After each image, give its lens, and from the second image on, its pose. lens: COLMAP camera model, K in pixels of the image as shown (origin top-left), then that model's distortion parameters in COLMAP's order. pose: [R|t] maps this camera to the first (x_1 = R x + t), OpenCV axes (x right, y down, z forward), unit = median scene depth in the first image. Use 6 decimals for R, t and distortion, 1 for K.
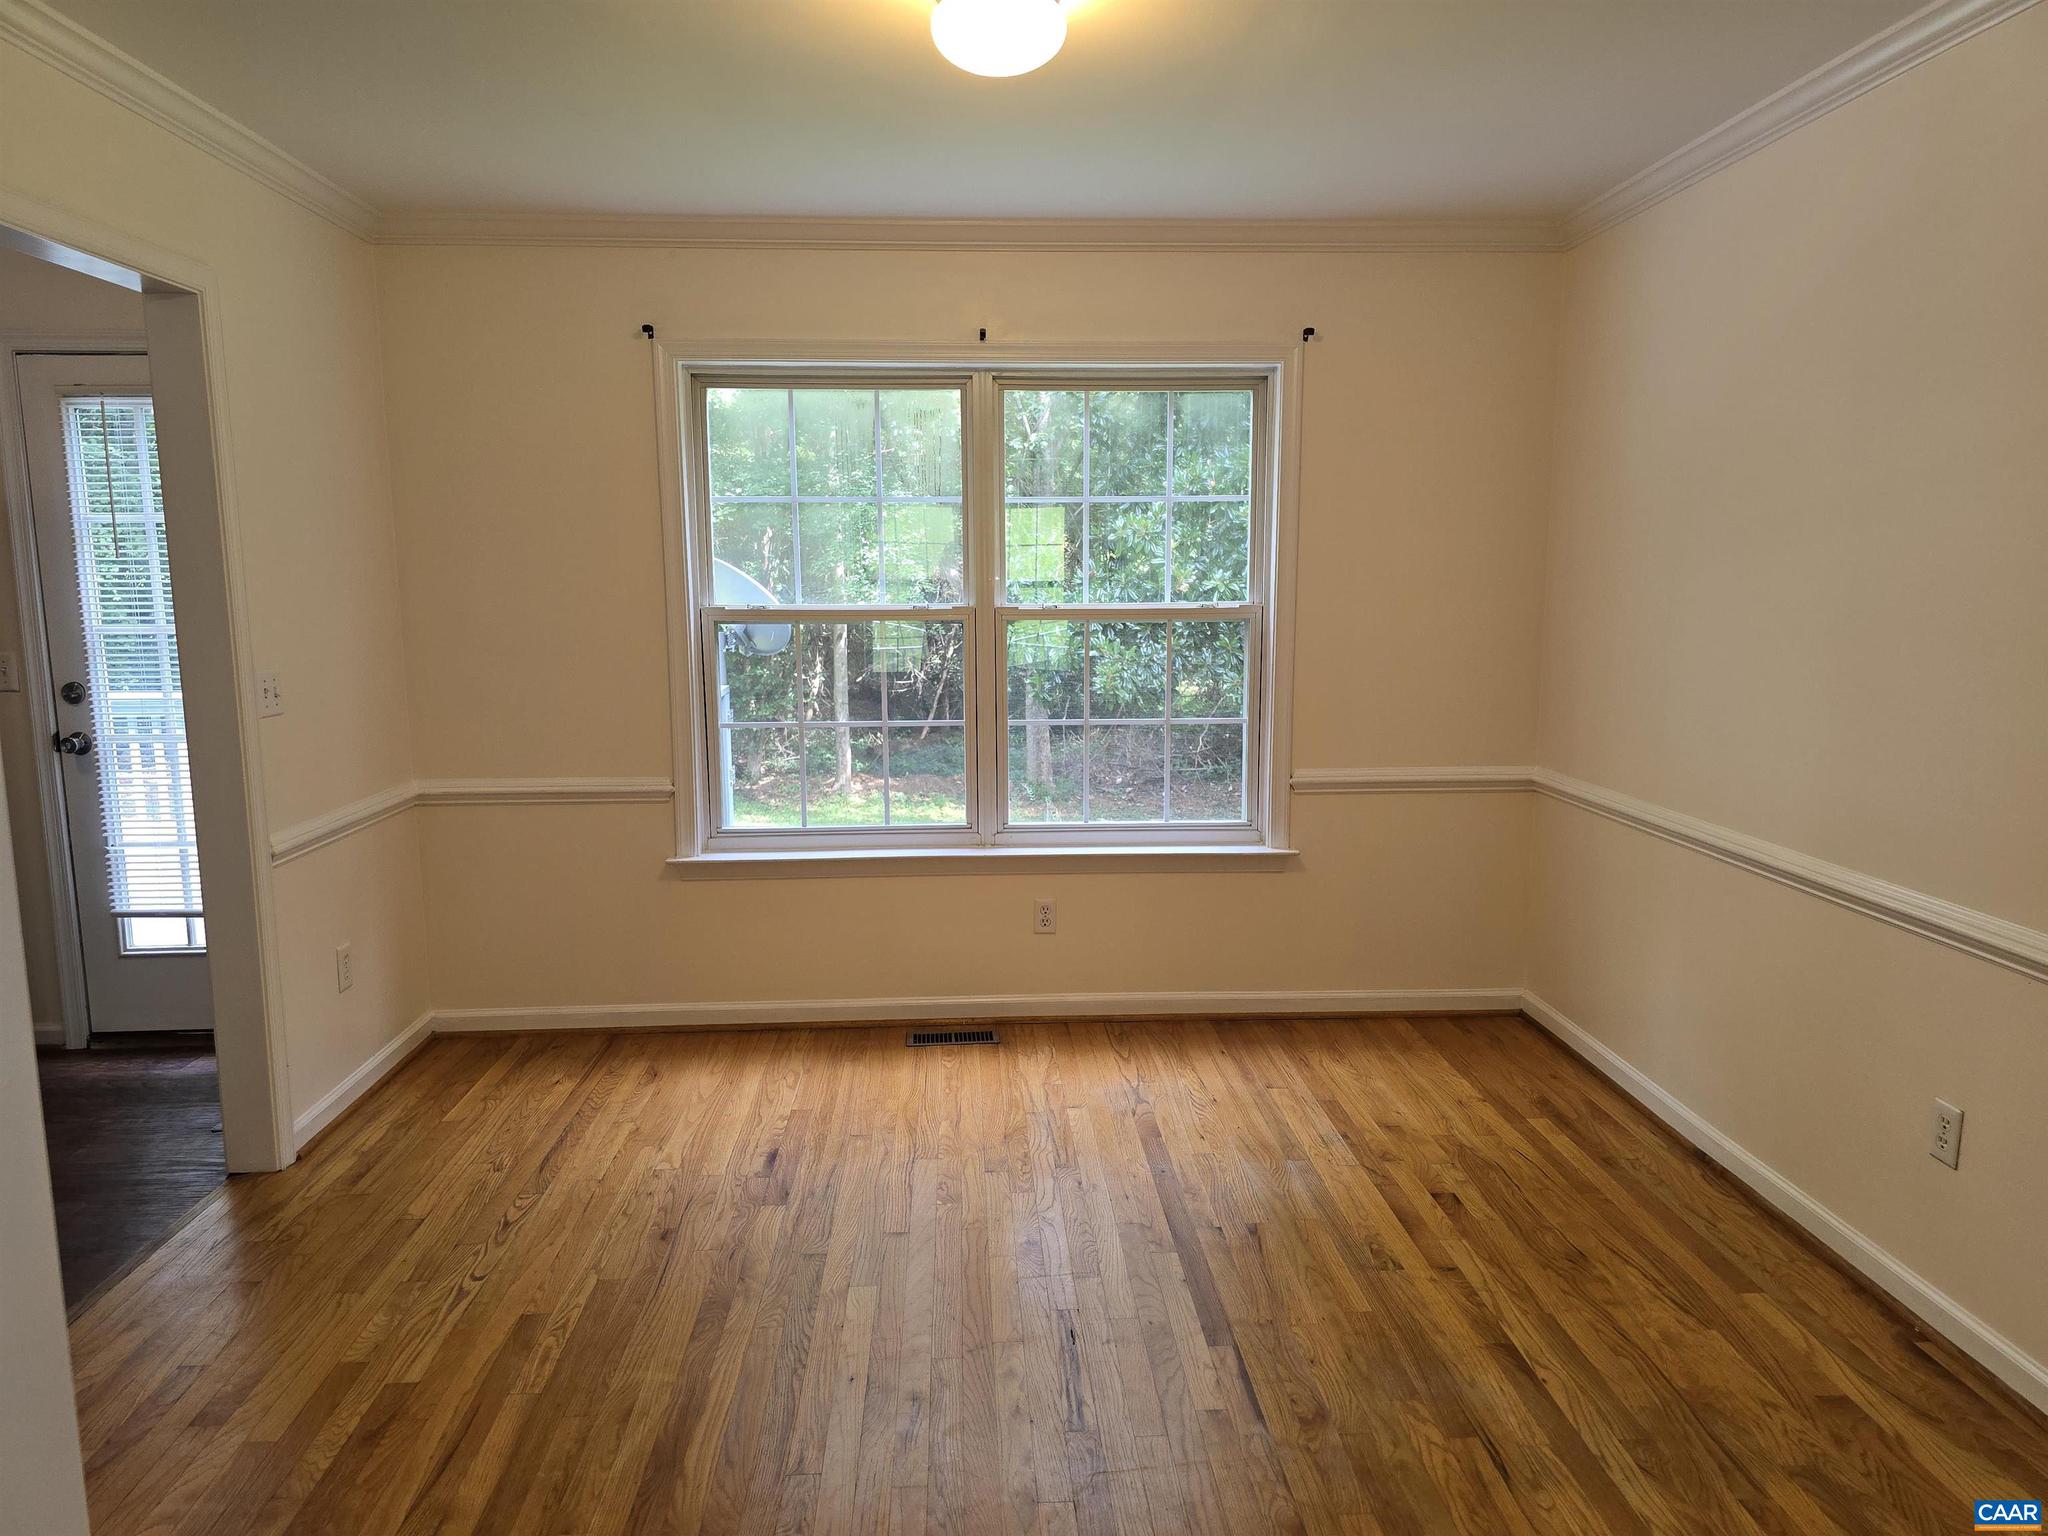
lens RADIAL K [[1402.0, 0, 1017.8], [0, 1402.0, 780.9], [0, 0, 1]] dist [0.042704, -0.030110]
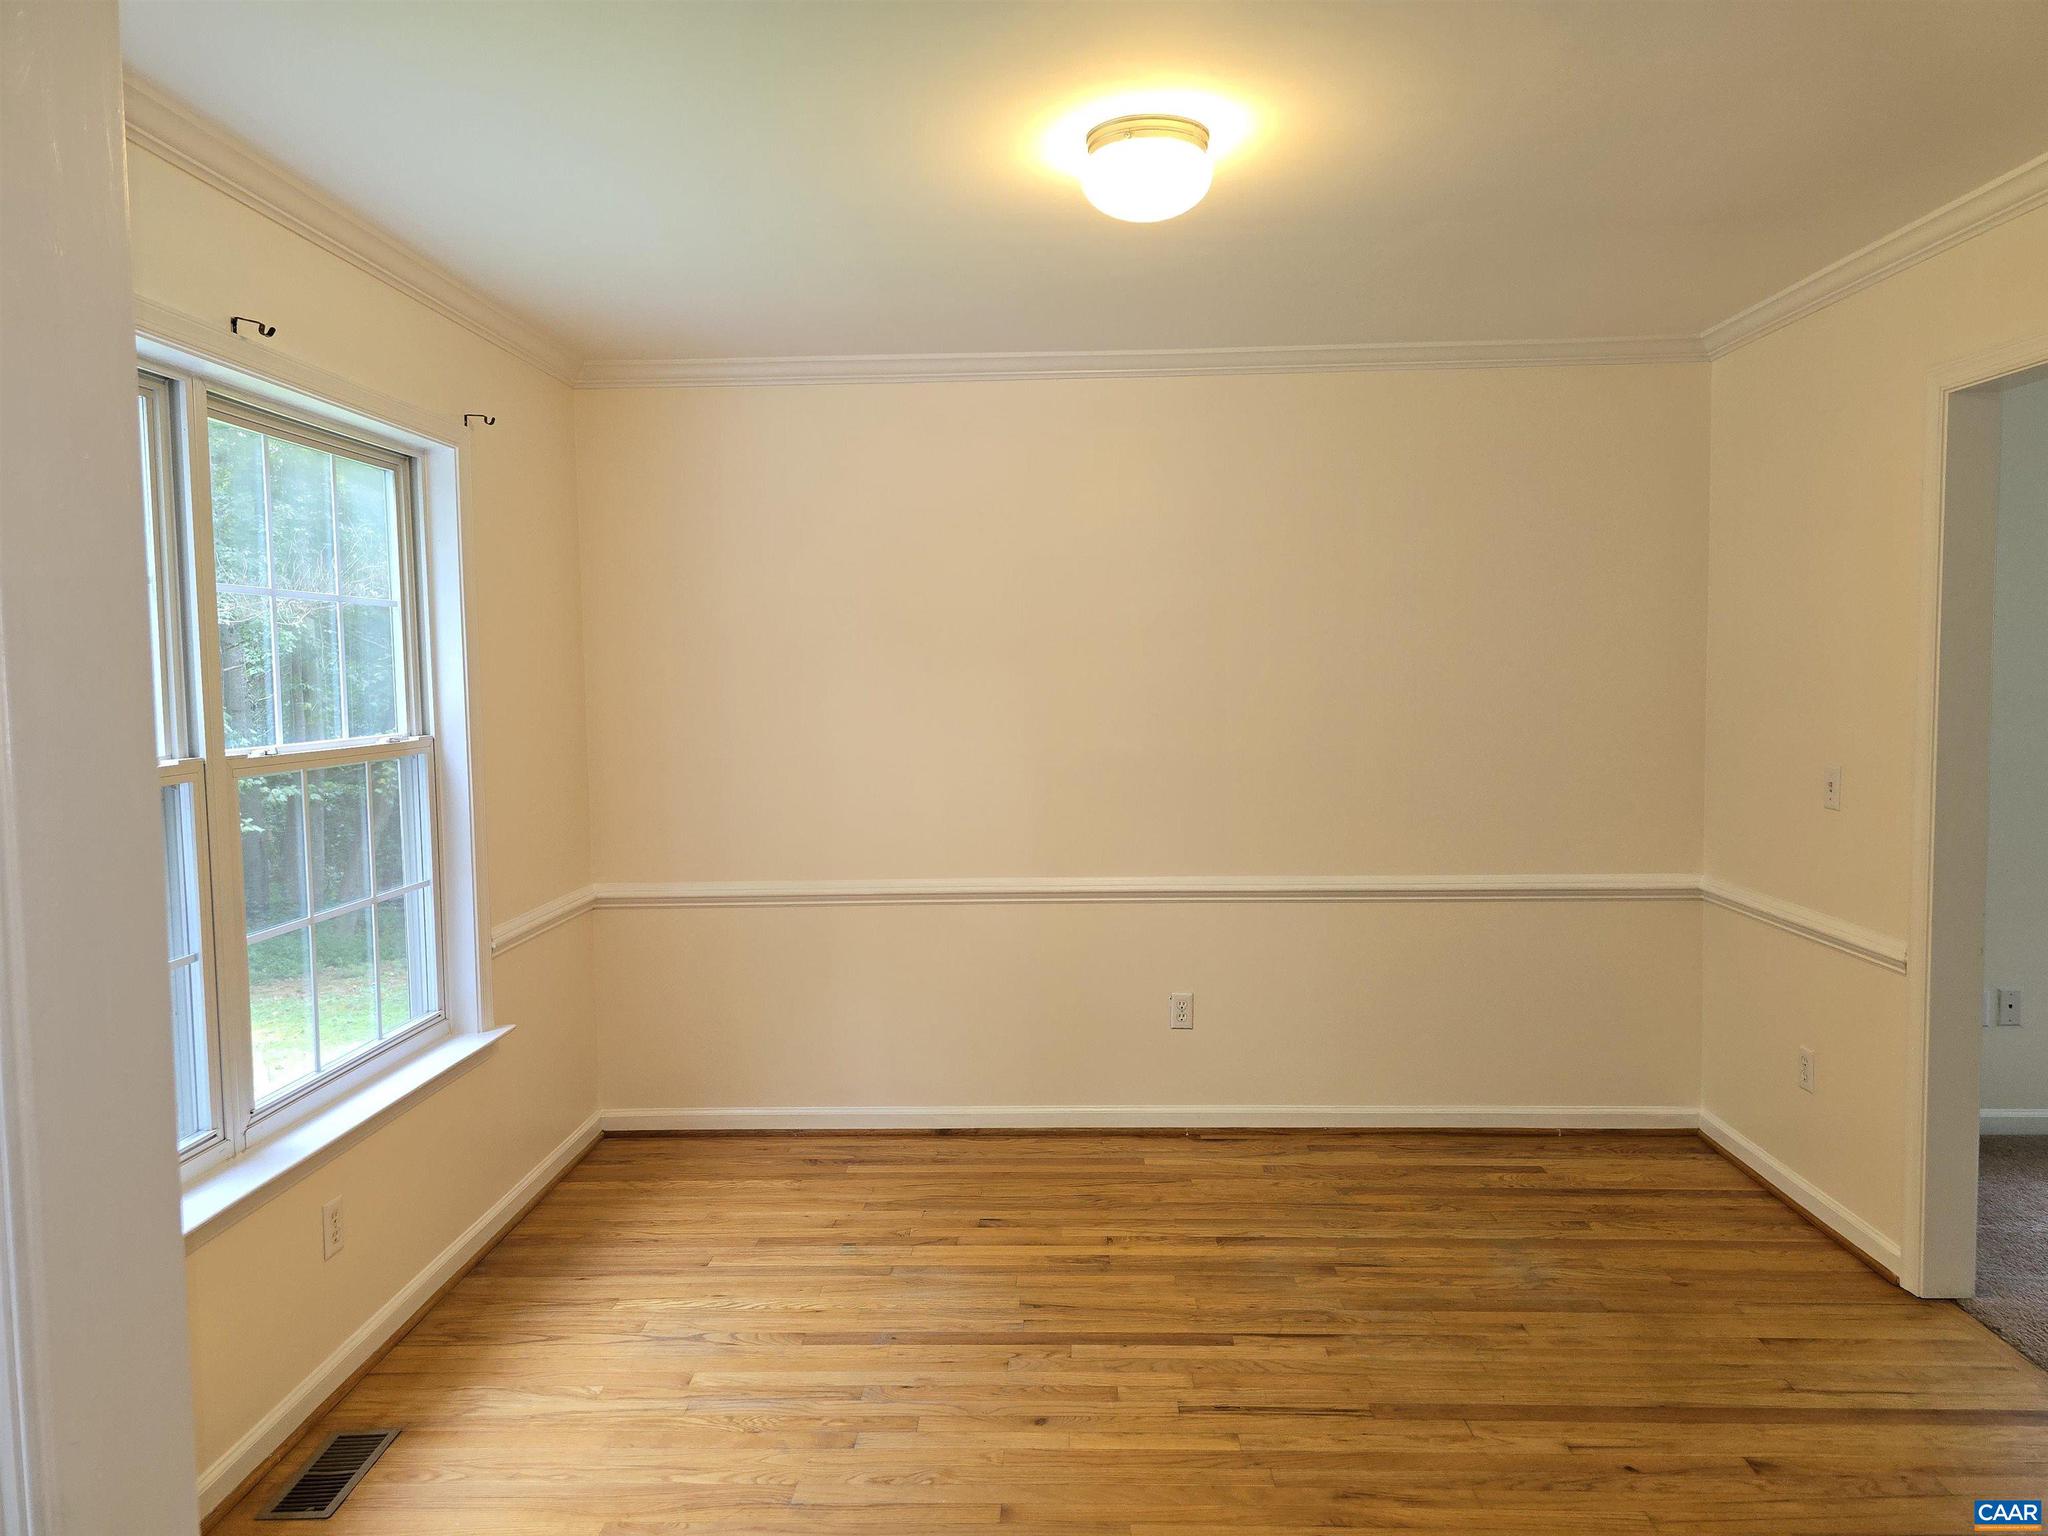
lens RADIAL K [[1402.0, 0, 1032.9], [0, 1402.0, 770.1], [0, 0, 1]] dist [0.042704, -0.030110]
pose [[0.057102, -0.070128, 0.995902, -0.719655], [0.160287, 0.985234, 0.060186, -0.119028], [-0.985417, 0.156193, 0.067499, 0.723161]]
